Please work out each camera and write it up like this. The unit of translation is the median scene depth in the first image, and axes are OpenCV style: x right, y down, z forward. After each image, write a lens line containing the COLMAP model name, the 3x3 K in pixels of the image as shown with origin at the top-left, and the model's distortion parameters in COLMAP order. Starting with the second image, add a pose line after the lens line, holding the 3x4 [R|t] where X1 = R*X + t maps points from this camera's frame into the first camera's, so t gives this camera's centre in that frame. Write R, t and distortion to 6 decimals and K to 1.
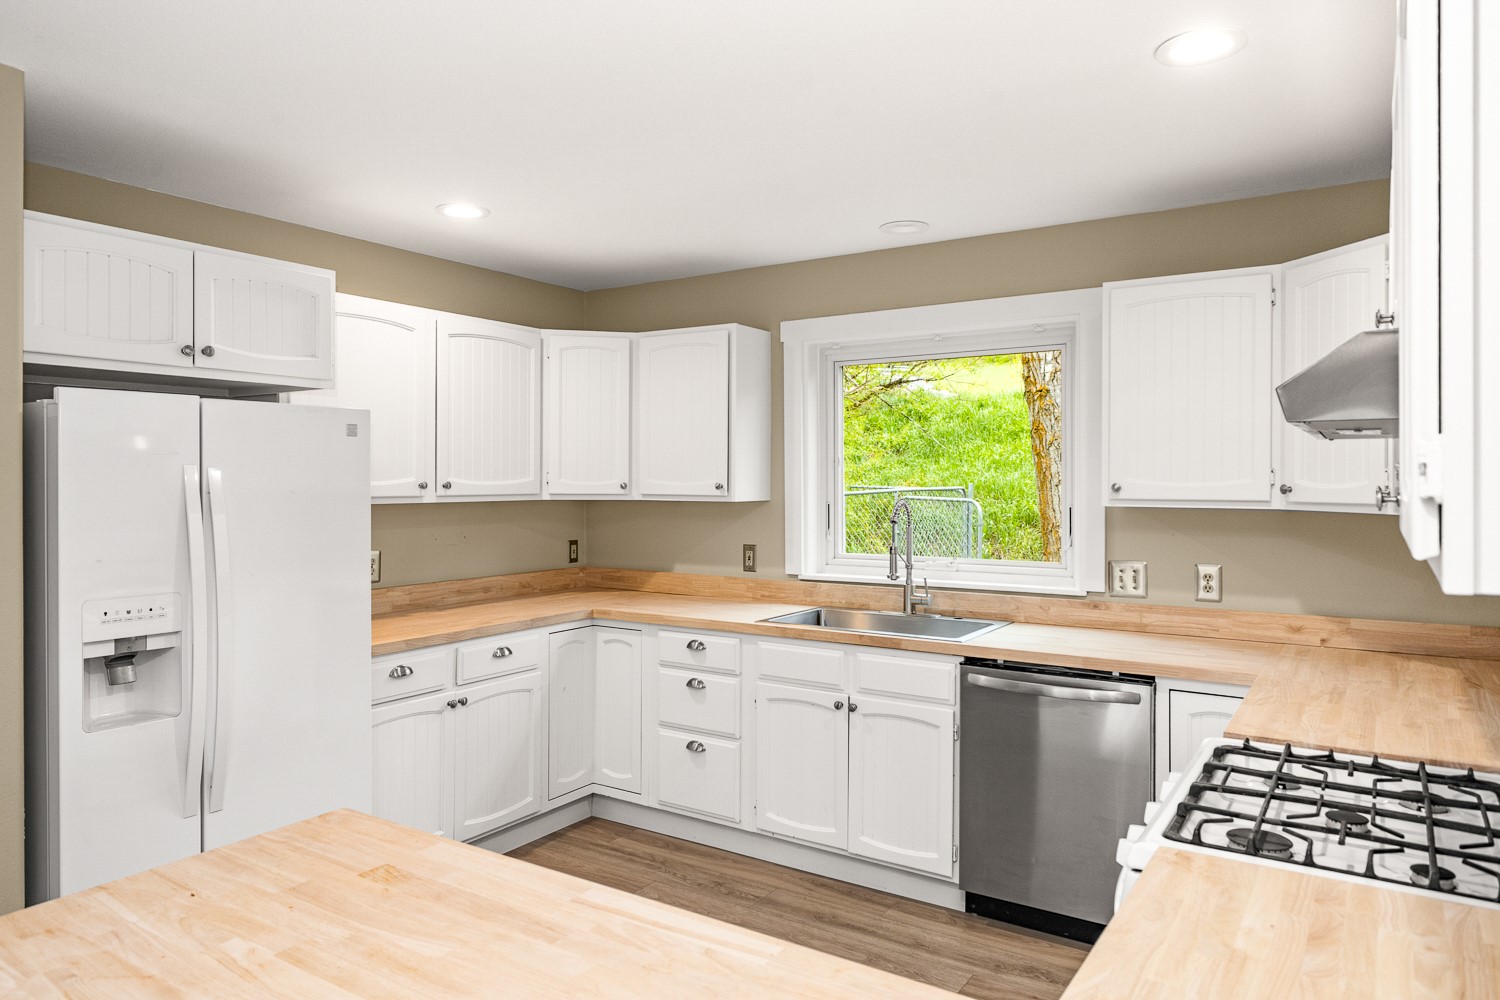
lens RADIAL K [[1004.7, 0, 745.1], [0, 1004.7, 478.4], [0, 0, 1]] dist [0.010392, -0.001105]
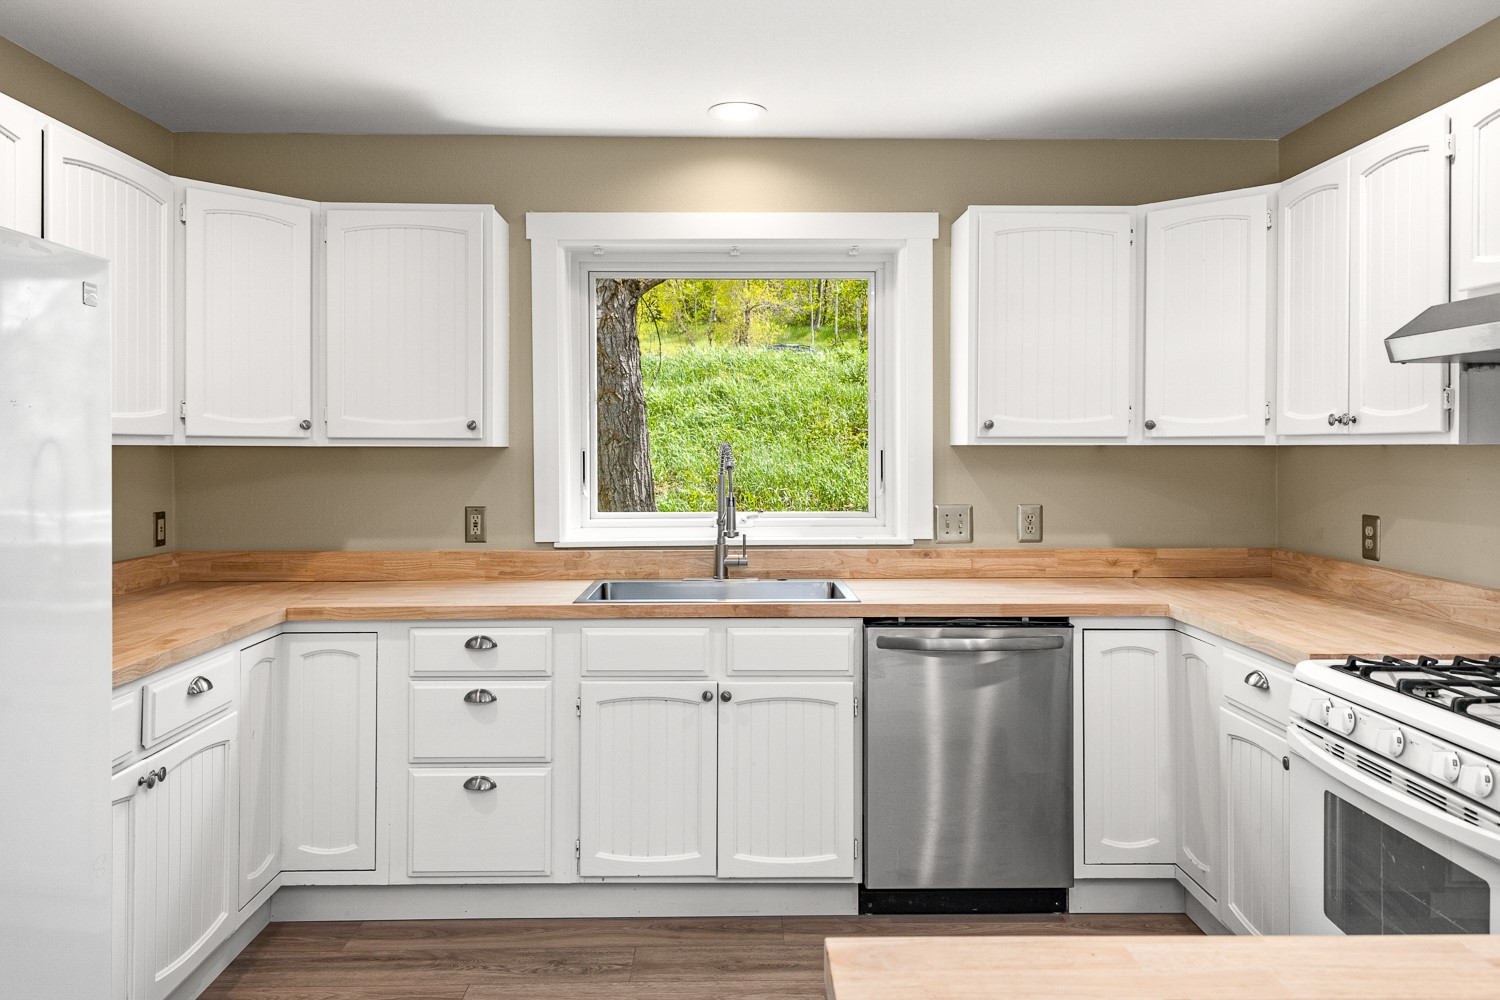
lens RADIAL K [[1104.6, 0, 750.9], [0, 1104.6, 456.1], [0, 0, 1]] dist [0.029394, -0.003010]
pose [[0.814695, -0.004028, 0.579876, -0.358717], [0.001442, 0.999987, 0.004920, 0.028958], [-0.579888, -0.003173, 0.814690, 0.246776]]
